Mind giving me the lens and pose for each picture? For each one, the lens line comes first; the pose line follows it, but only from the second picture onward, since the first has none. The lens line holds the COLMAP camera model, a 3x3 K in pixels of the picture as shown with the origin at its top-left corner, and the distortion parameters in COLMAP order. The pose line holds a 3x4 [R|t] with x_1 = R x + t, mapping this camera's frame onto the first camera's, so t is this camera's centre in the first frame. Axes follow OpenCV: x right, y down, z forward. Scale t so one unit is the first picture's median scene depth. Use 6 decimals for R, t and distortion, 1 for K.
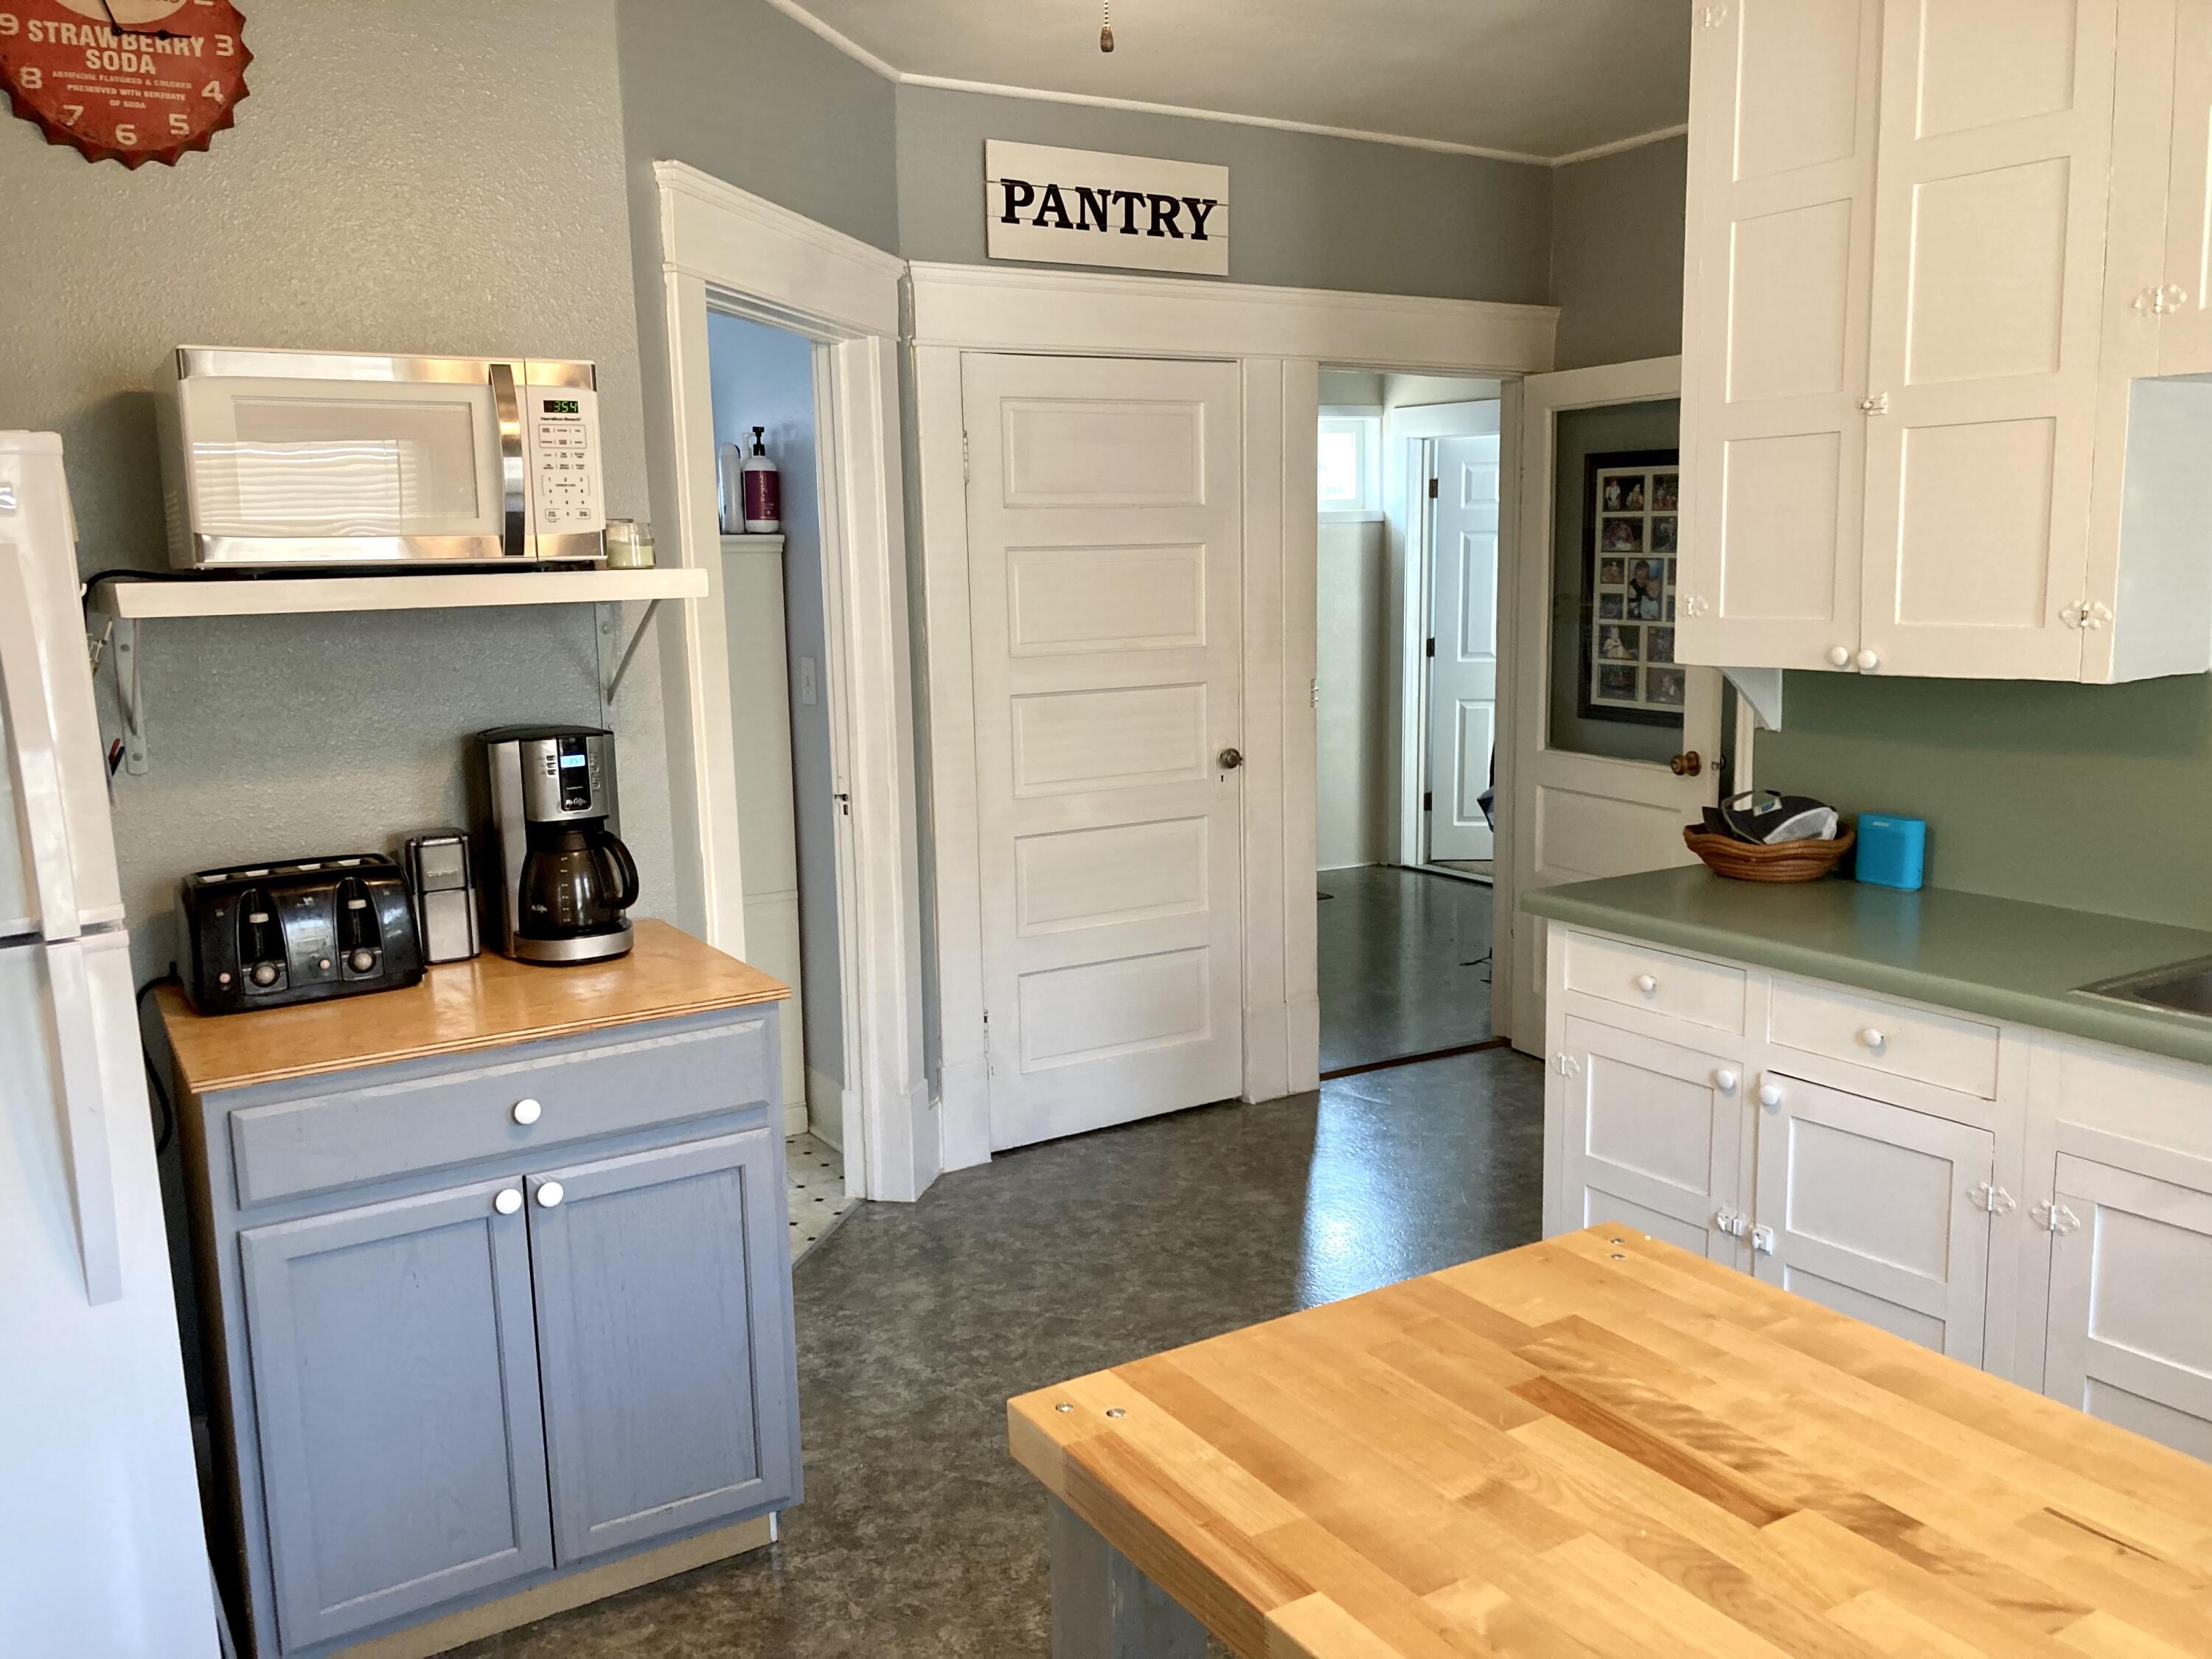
lens RADIAL K [[1818.5, 0, 1112.0], [0, 1818.5, 818.7], [0, 0, 1]] dist [0.048598, -0.065955]
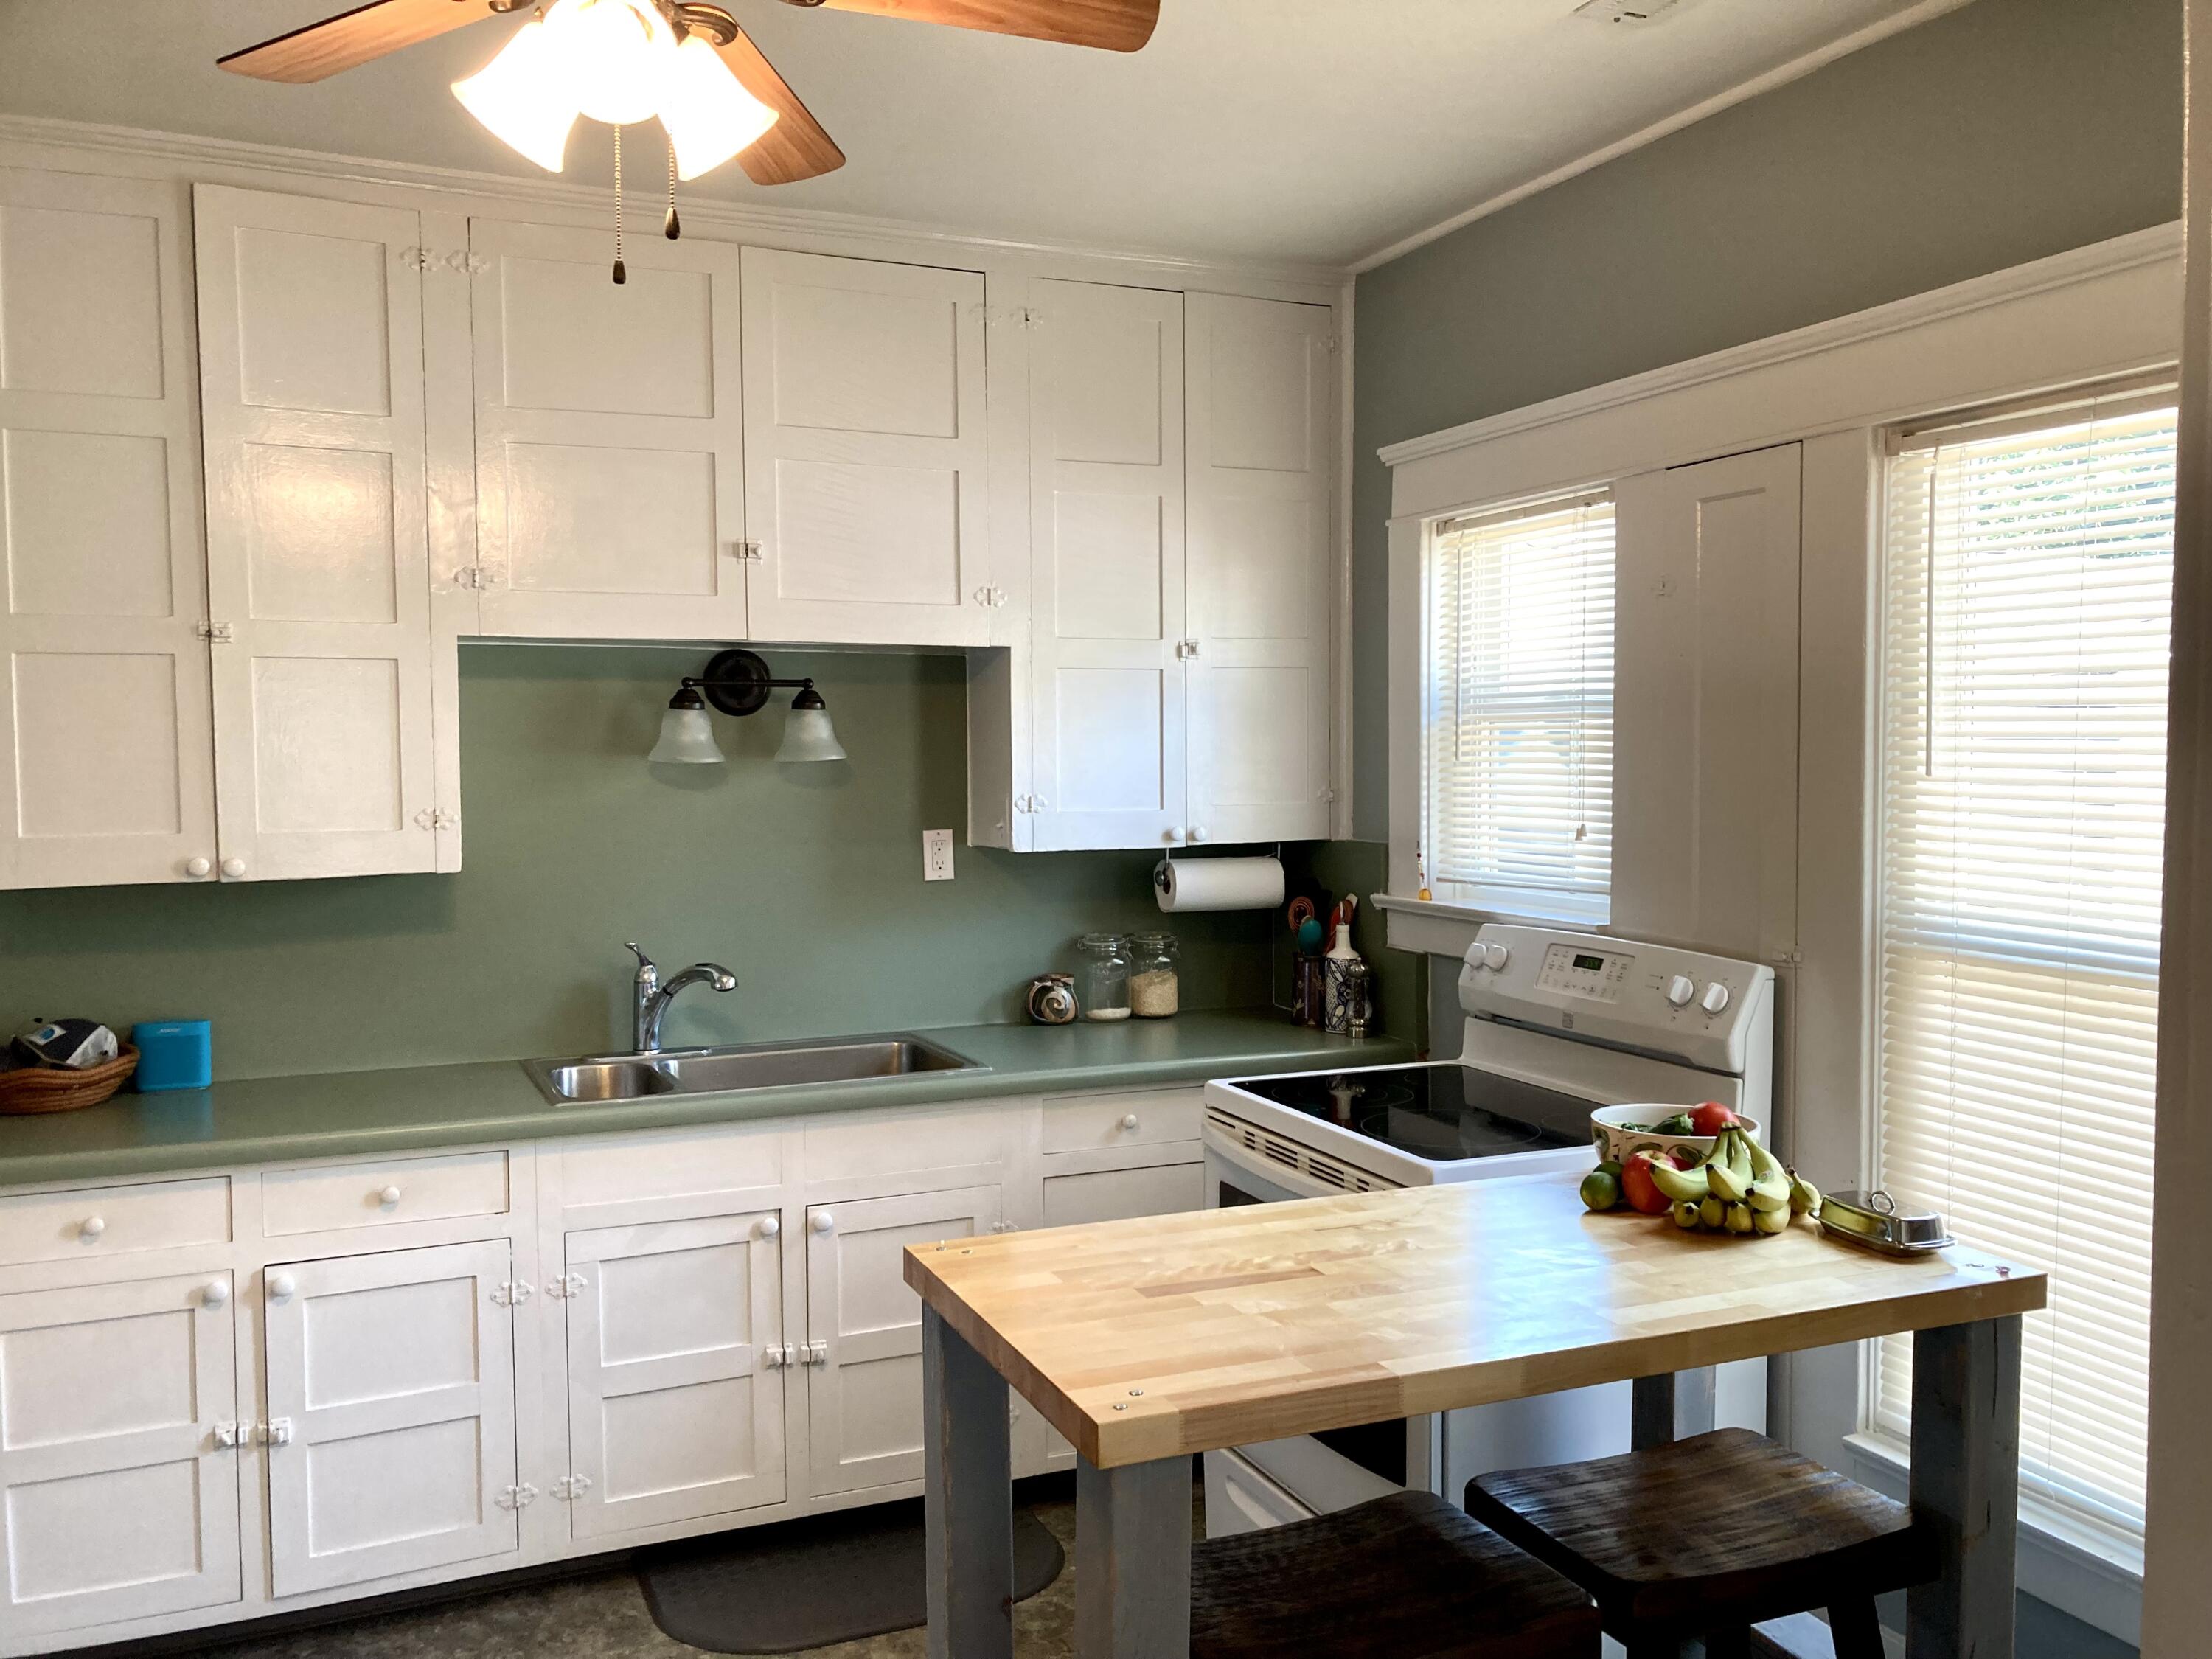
lens RADIAL K [[1818.5, 0, 1100.6], [0, 1818.5, 837.4], [0, 0, 1]] dist [0.048598, -0.065955]
pose [[0.150009, -0.030211, 0.988223, -0.622685], [0.152014, 0.988353, 0.007140, -0.038708], [-0.976928, 0.149153, 0.152855, 0.373136]]
